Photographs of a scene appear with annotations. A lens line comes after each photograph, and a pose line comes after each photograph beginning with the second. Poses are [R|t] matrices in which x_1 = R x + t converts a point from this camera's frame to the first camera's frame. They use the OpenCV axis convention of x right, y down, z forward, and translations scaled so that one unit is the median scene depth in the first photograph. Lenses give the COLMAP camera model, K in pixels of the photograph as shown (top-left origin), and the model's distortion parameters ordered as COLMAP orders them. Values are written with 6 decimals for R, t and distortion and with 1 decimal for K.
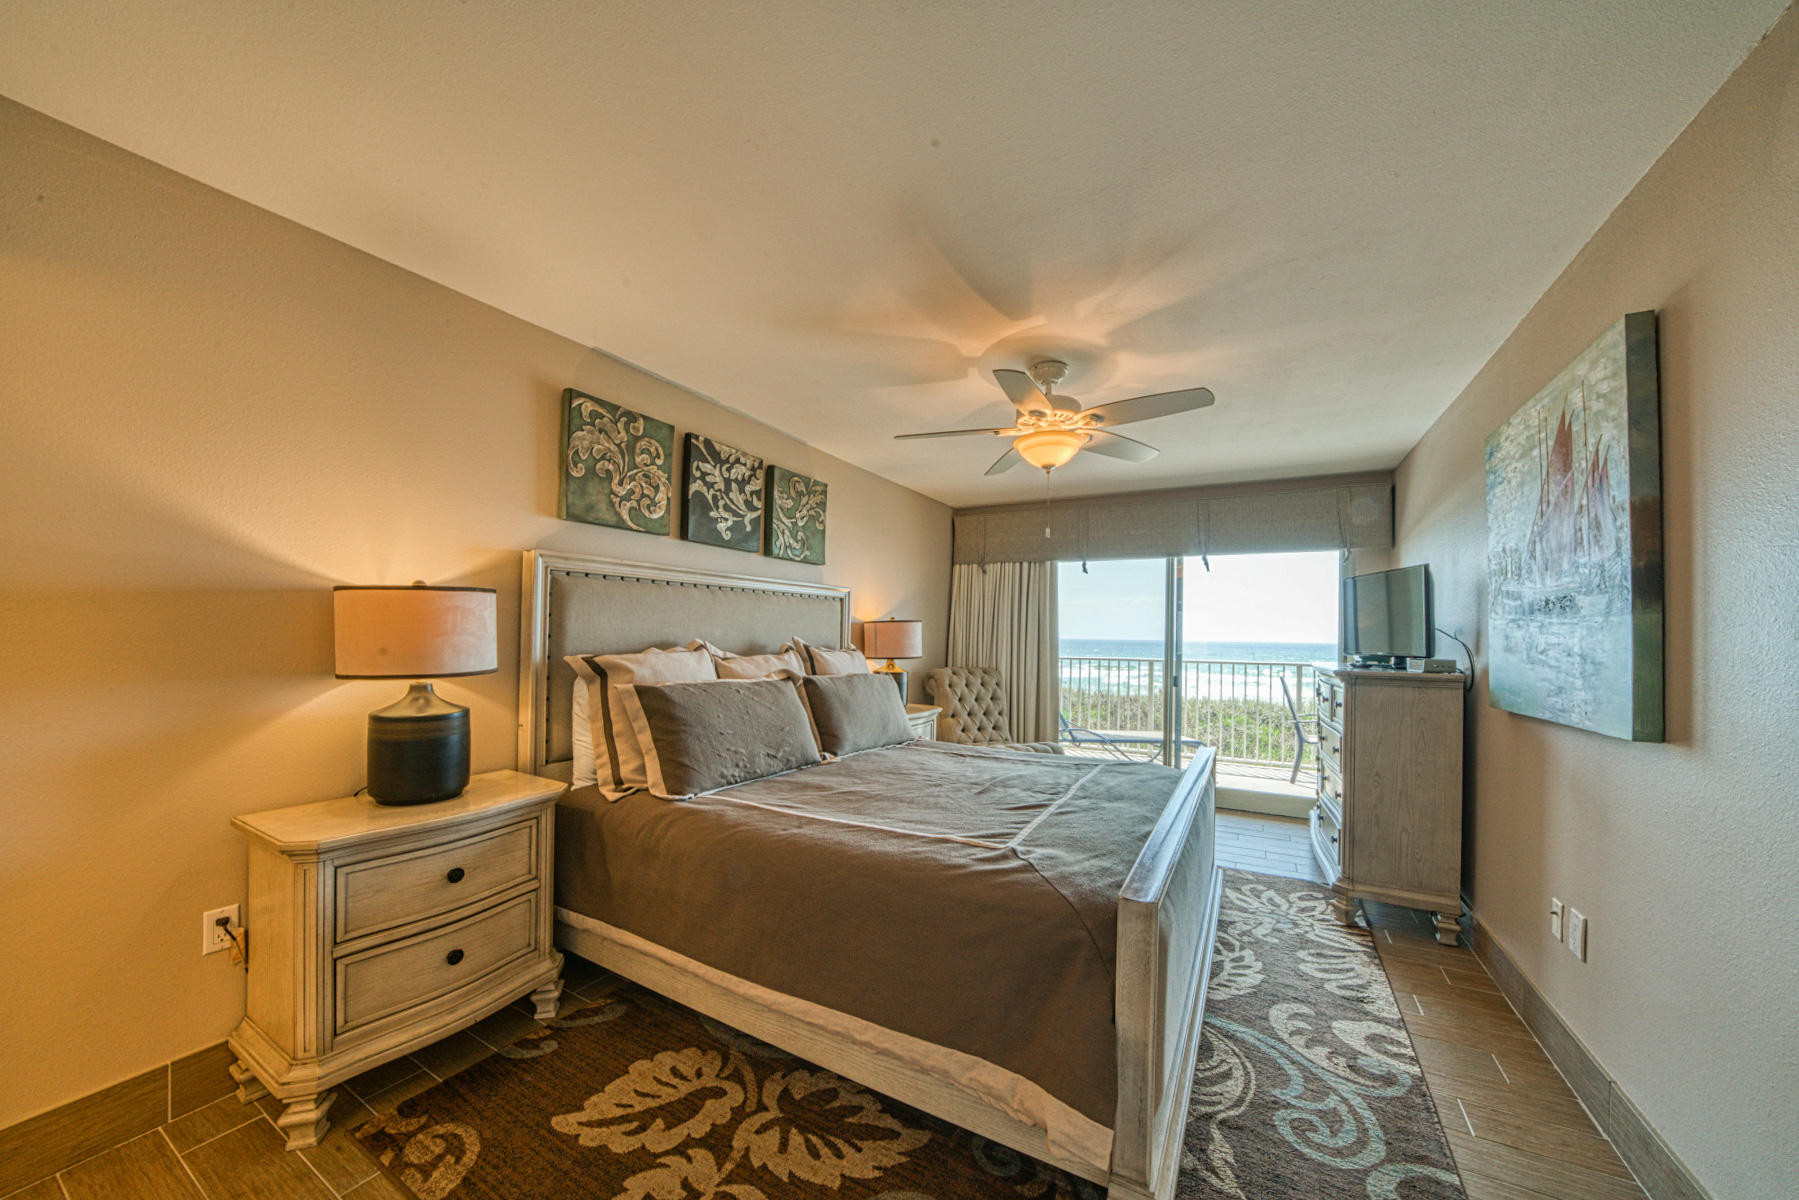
lens RADIAL K [[633.1, 0, 872.5], [0, 633.1, 623.6], [0, 0, 1]] dist [-0.018677, -0.000250]
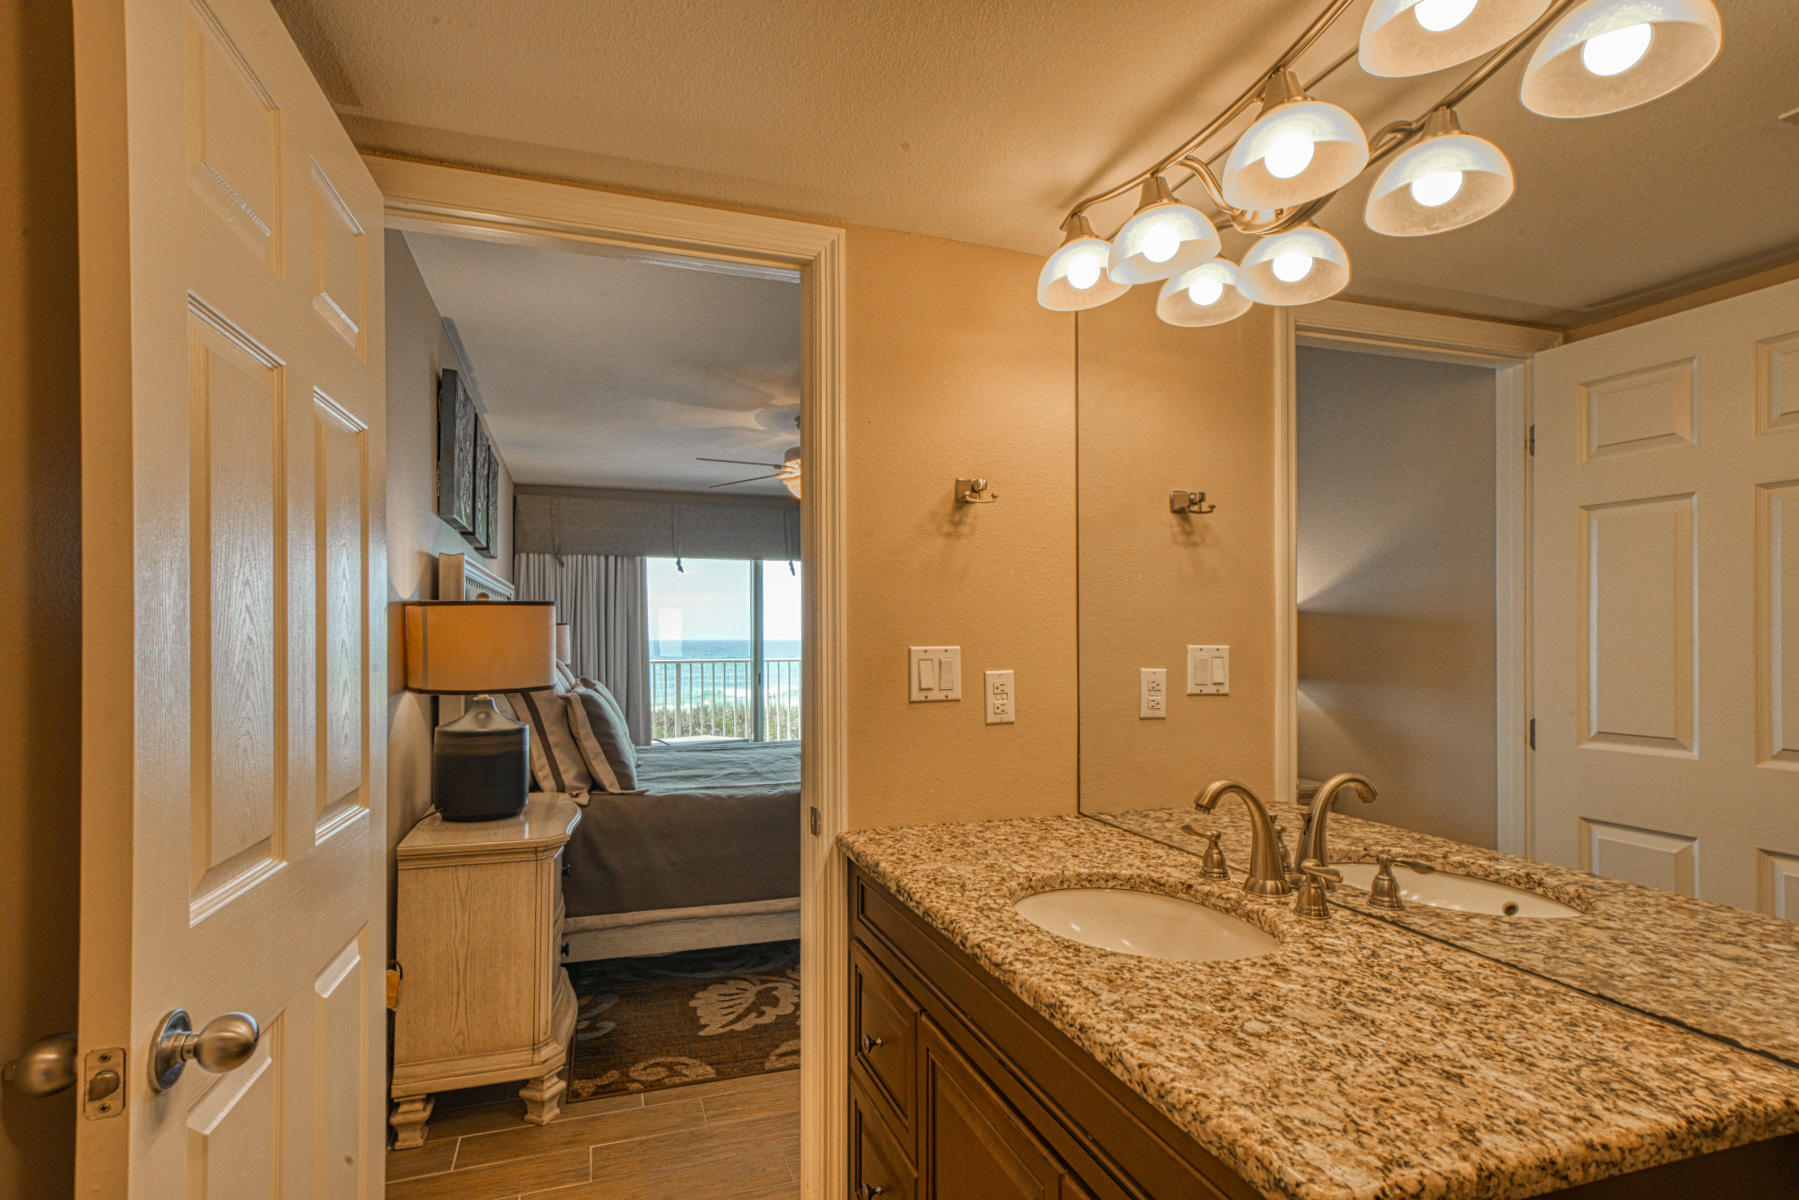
lens RADIAL K [[854.2, 0, 889.2], [0, 854.2, 636.7], [0, 0, 1]] dist [-0.015983, -0.000058]
pose [[0.675002, -0.018968, 0.737572, -0.712121], [0.004084, 0.999750, 0.021973, -0.013901], [-0.737804, -0.011819, 0.674911, -0.195400]]
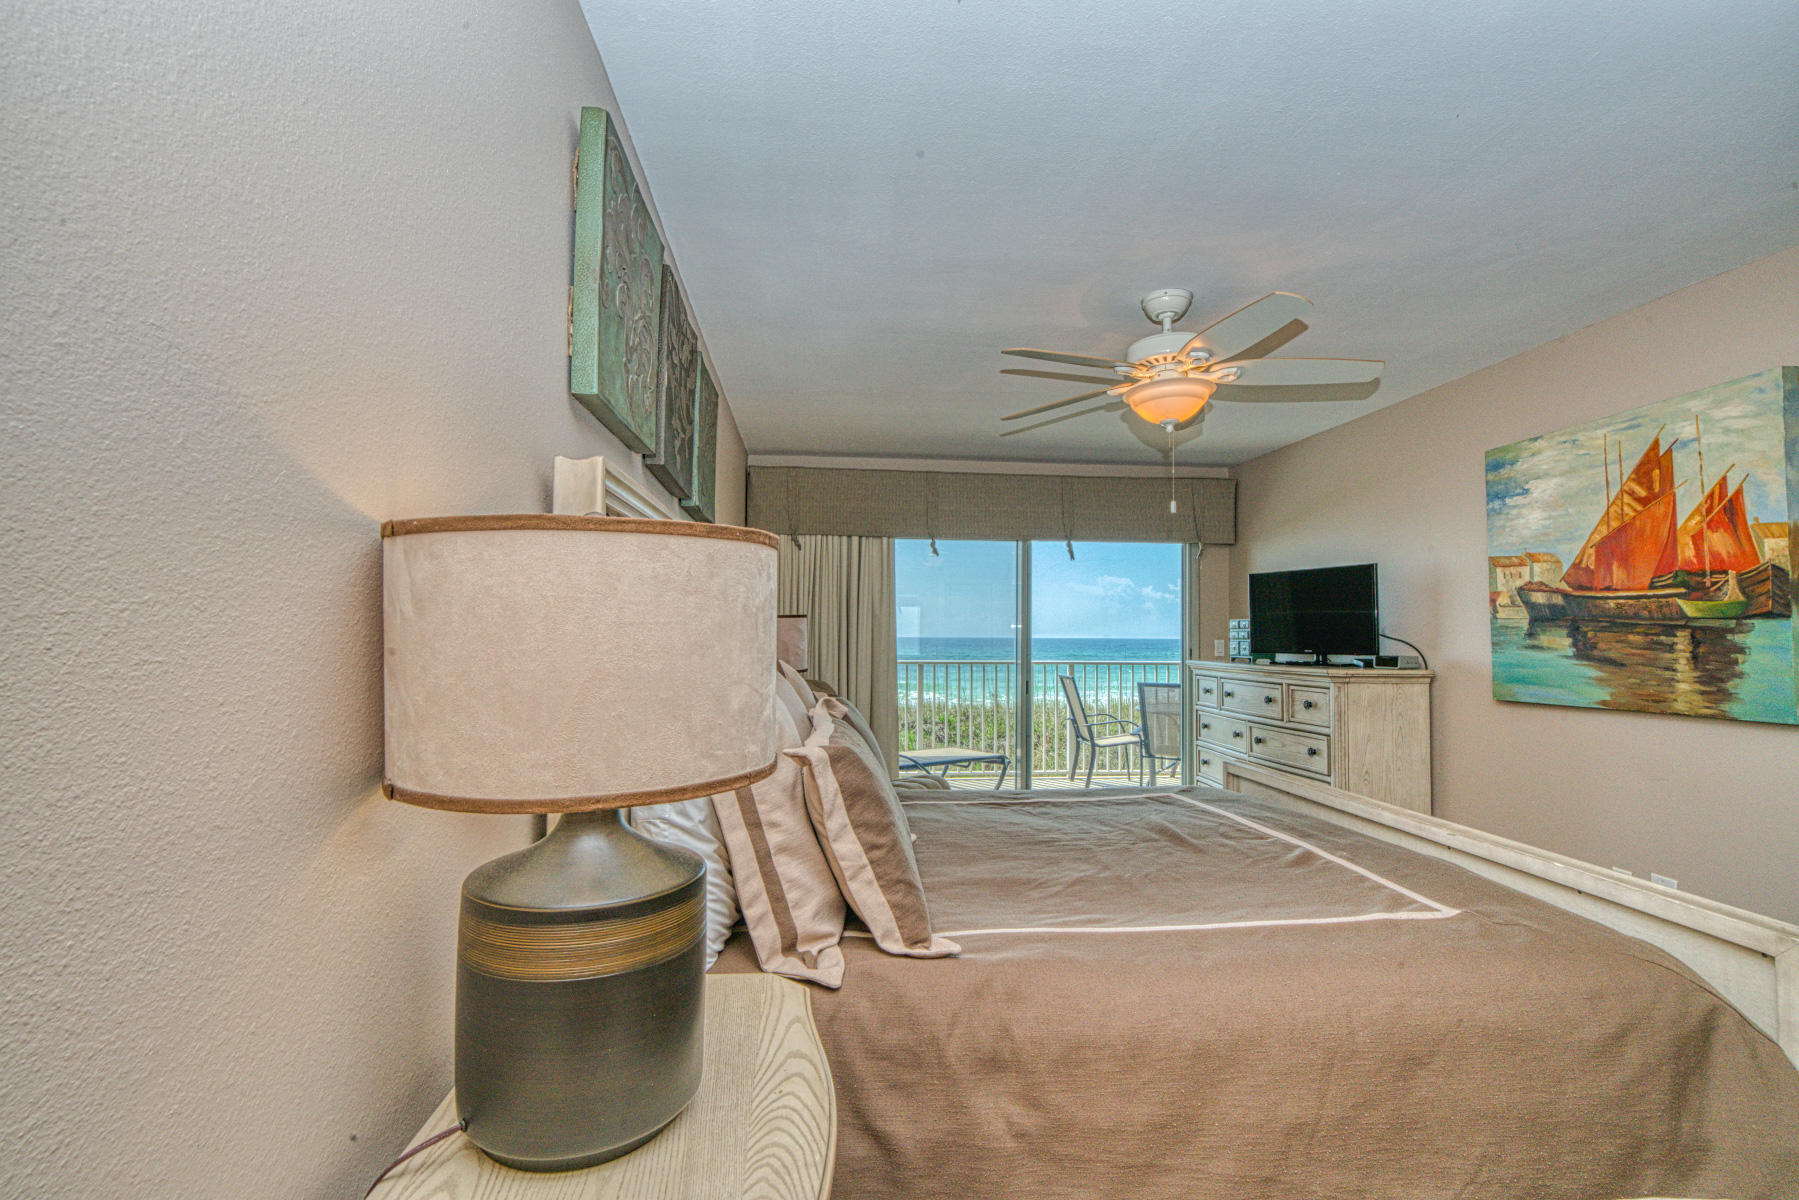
lens RADIAL K [[835.0, 0, 917.2], [0, 835.0, 610.6], [0, 0, 1]] dist [0.009178, 0.000641]
pose [[0.822173, 0.005929, 0.569207, -0.479959], [-0.002988, 0.999977, -0.006101, -0.006815], [-0.569230, 0.003315, 0.822171, 0.270411]]
